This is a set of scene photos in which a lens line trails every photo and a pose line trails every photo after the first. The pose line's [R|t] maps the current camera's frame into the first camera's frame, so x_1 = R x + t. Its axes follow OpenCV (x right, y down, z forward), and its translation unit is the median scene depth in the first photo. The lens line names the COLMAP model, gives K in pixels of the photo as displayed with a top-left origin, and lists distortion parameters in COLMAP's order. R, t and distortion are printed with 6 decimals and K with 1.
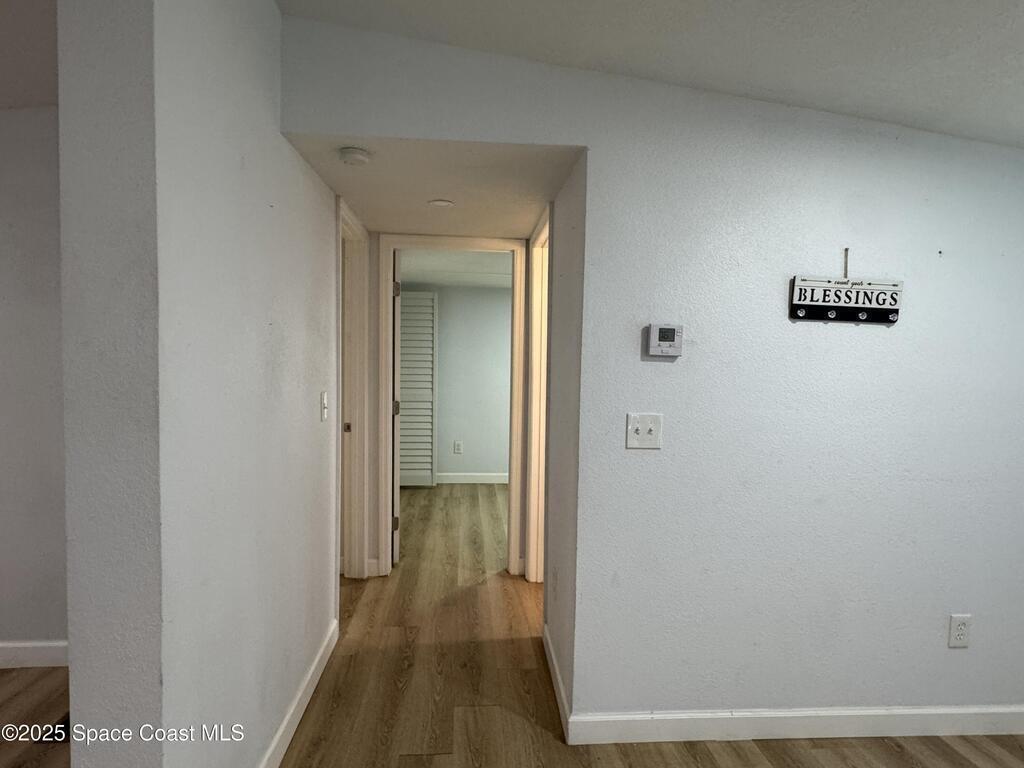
lens RADIAL K [[569.0, 0, 513.2], [0, 569.0, 384.0], [0, 0, 1]] dist [-0.000308, 0.001286]
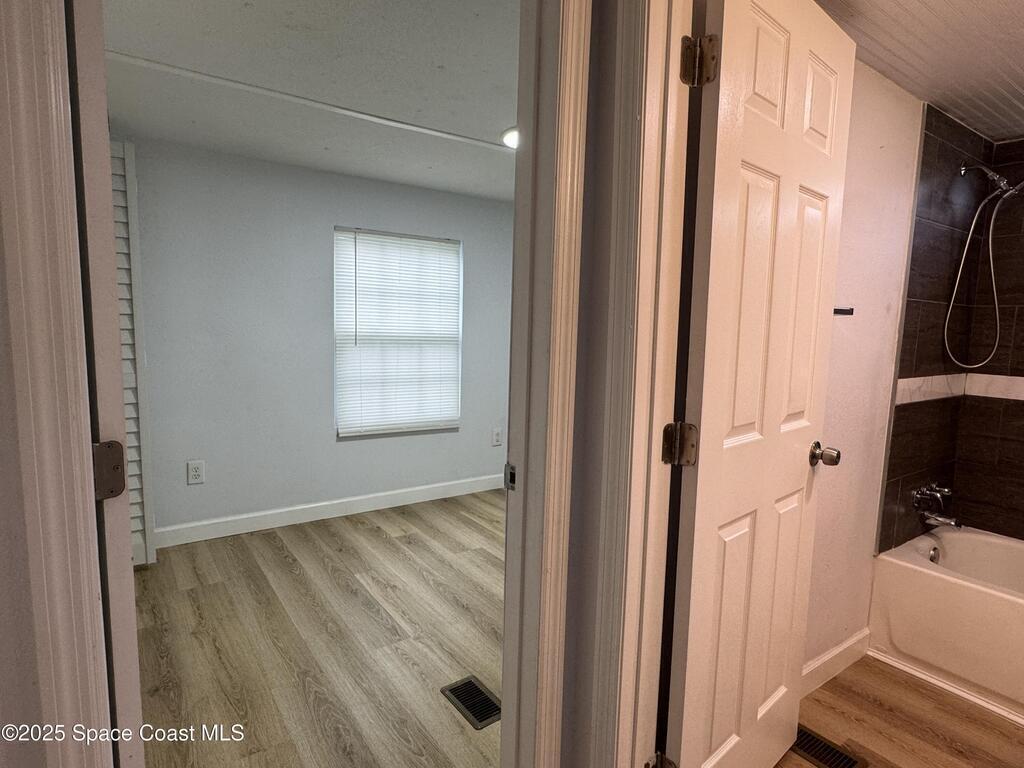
lens RADIAL K [[569.0, 0, 506.5], [0, 569.0, 383.2], [0, 0, 1]] dist [-0.000308, 0.001286]
pose [[0.864932, -0.055884, 0.498768, -0.112191], [0.017163, 0.996494, 0.081888, -0.005818], [-0.501595, -0.062267, 0.862859, 0.451364]]
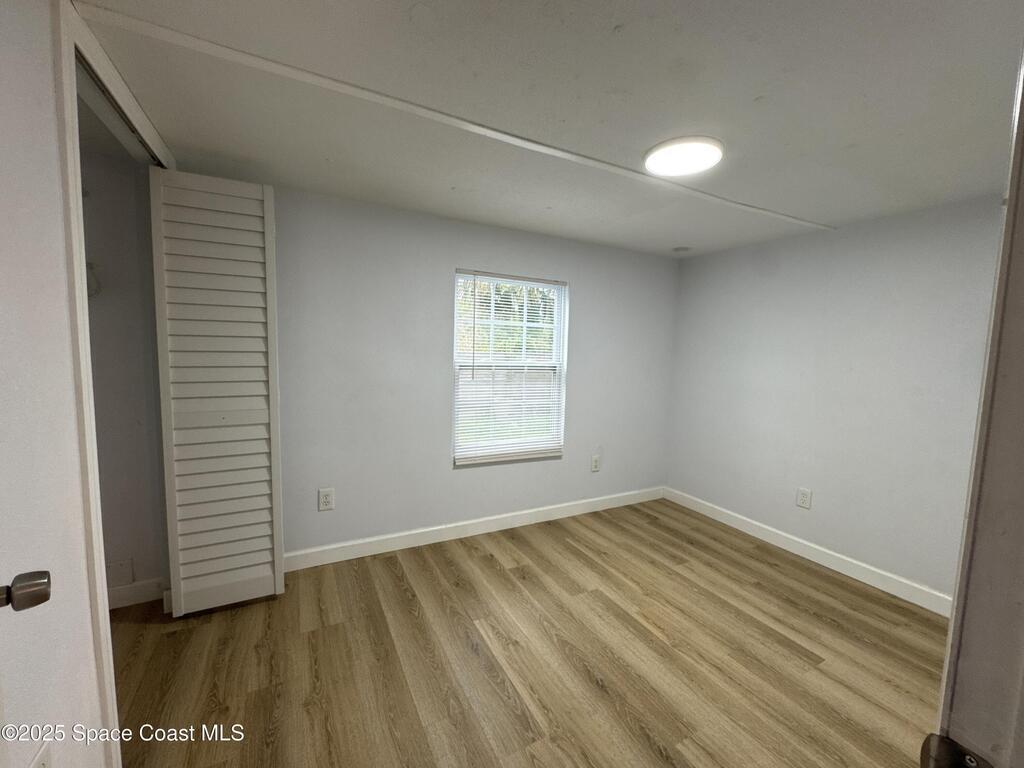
lens RADIAL K [[411.1, 0, 509.7], [0, 411.1, 384.1], [0, 0, 1]] dist [-0.003396, -0.000599]
pose [[0.921596, -0.029484, 0.387030, -0.088609], [0.012711, 0.998869, 0.045826, -0.015136], [-0.387943, -0.037314, 0.920928, 0.610730]]
